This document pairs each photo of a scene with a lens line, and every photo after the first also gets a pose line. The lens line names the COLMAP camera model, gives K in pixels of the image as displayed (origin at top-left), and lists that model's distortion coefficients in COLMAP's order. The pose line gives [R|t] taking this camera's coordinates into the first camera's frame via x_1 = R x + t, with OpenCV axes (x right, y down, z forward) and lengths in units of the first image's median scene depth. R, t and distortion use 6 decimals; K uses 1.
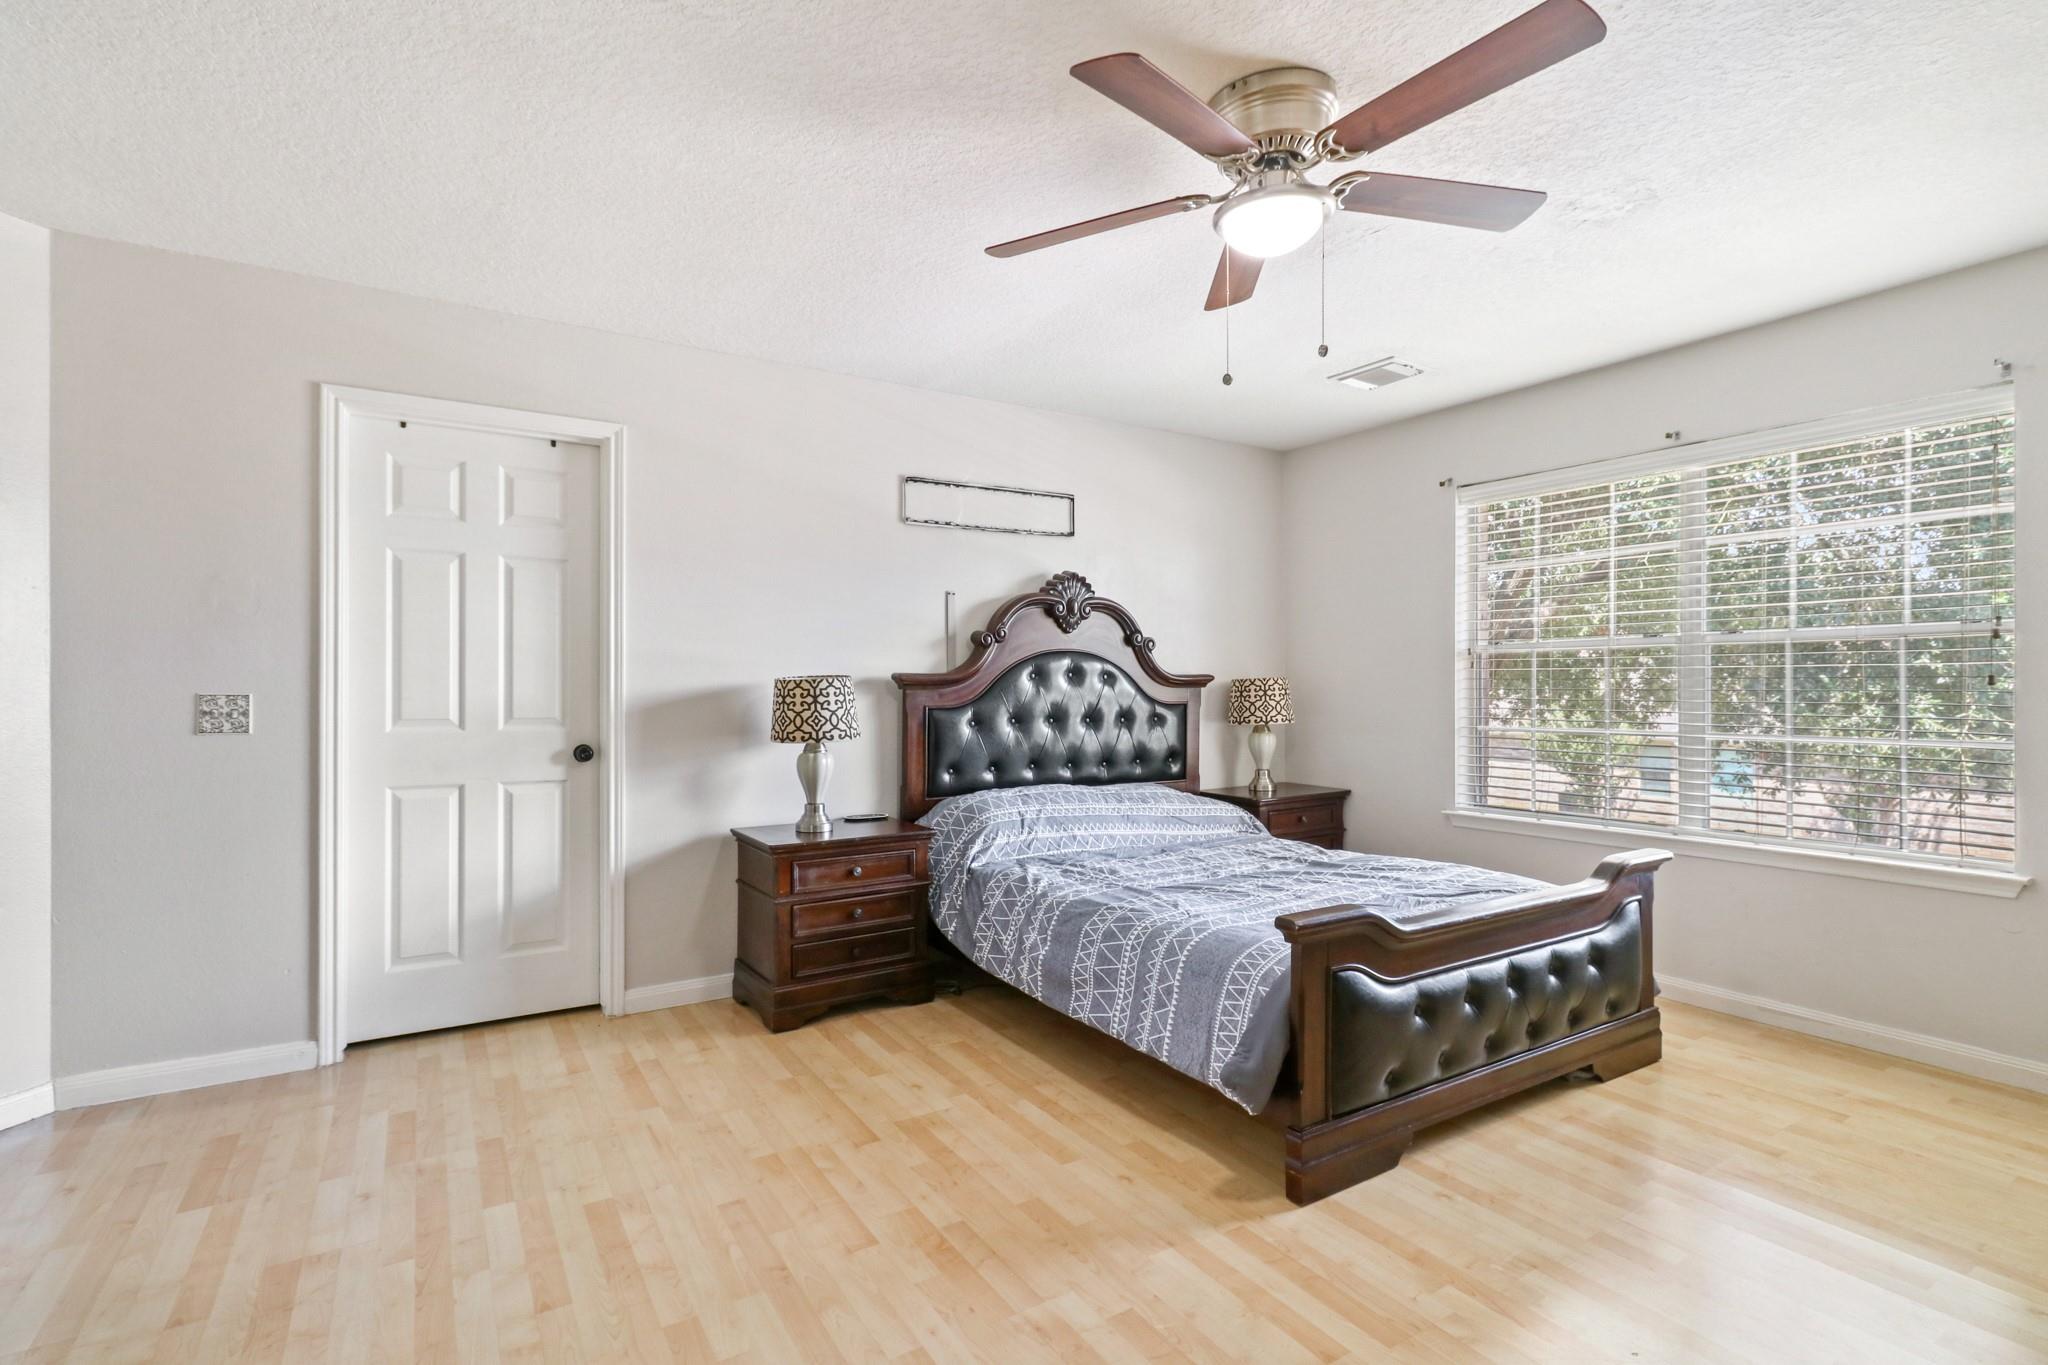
lens RADIAL K [[964.7, 0, 1021.7], [0, 964.7, 684.1], [0, 0, 1]] dist [-0.001960, -0.010351]
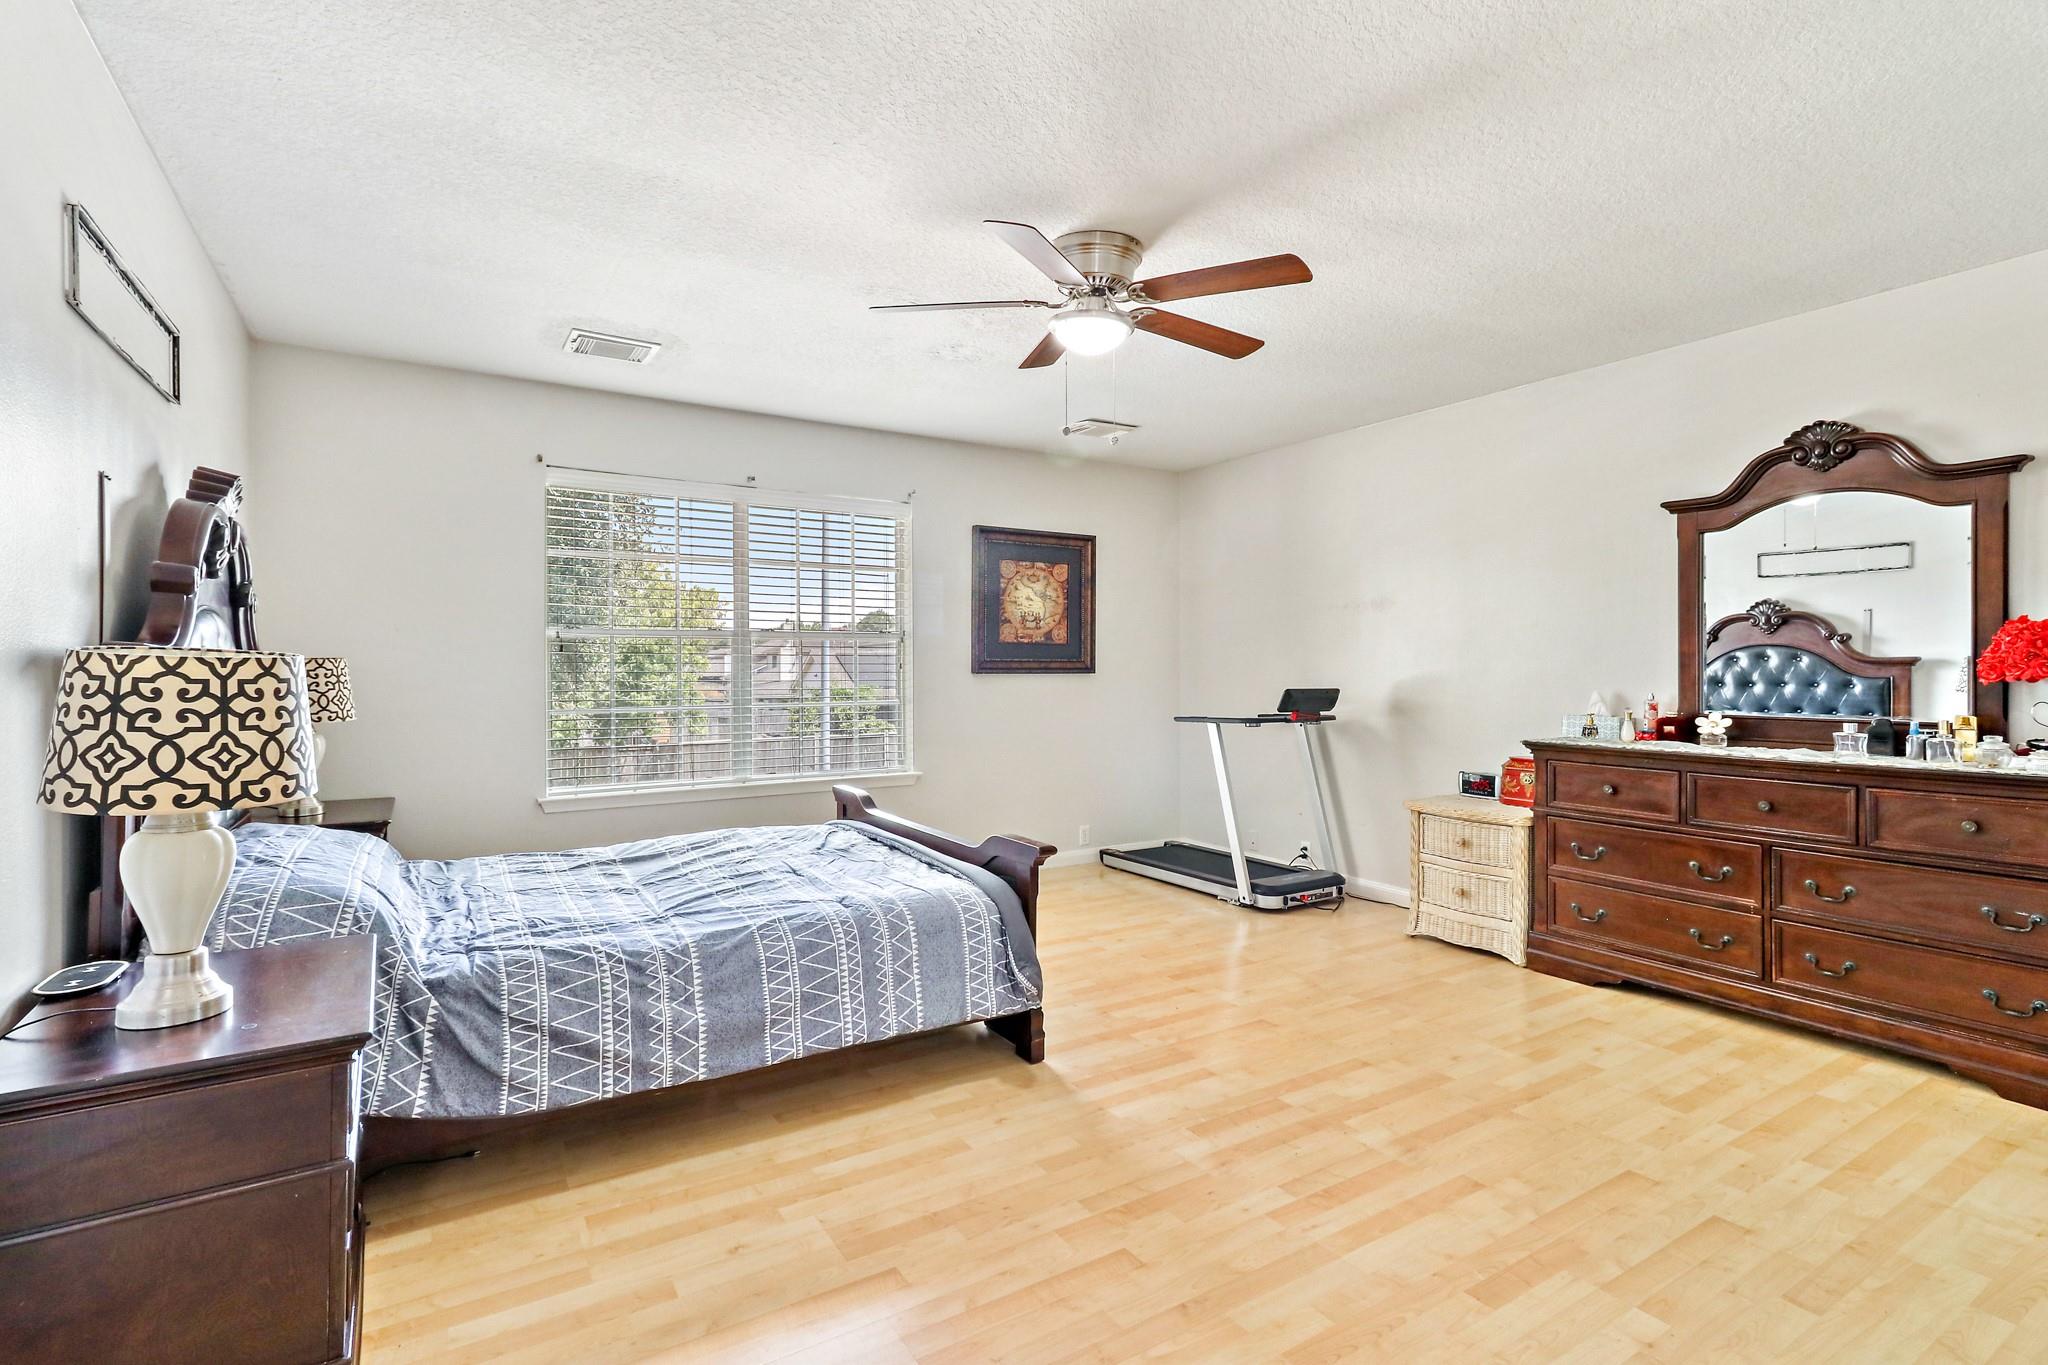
lens RADIAL K [[964.7, 0, 1021.6], [0, 964.7, 671.6], [0, 0, 1]] dist [-0.001960, -0.010351]
pose [[-0.003774, -0.006524, 0.999972, -0.831626], [0.000194, 0.999979, 0.006525, -0.002204], [-0.999993, 0.000219, -0.003773, 0.830558]]
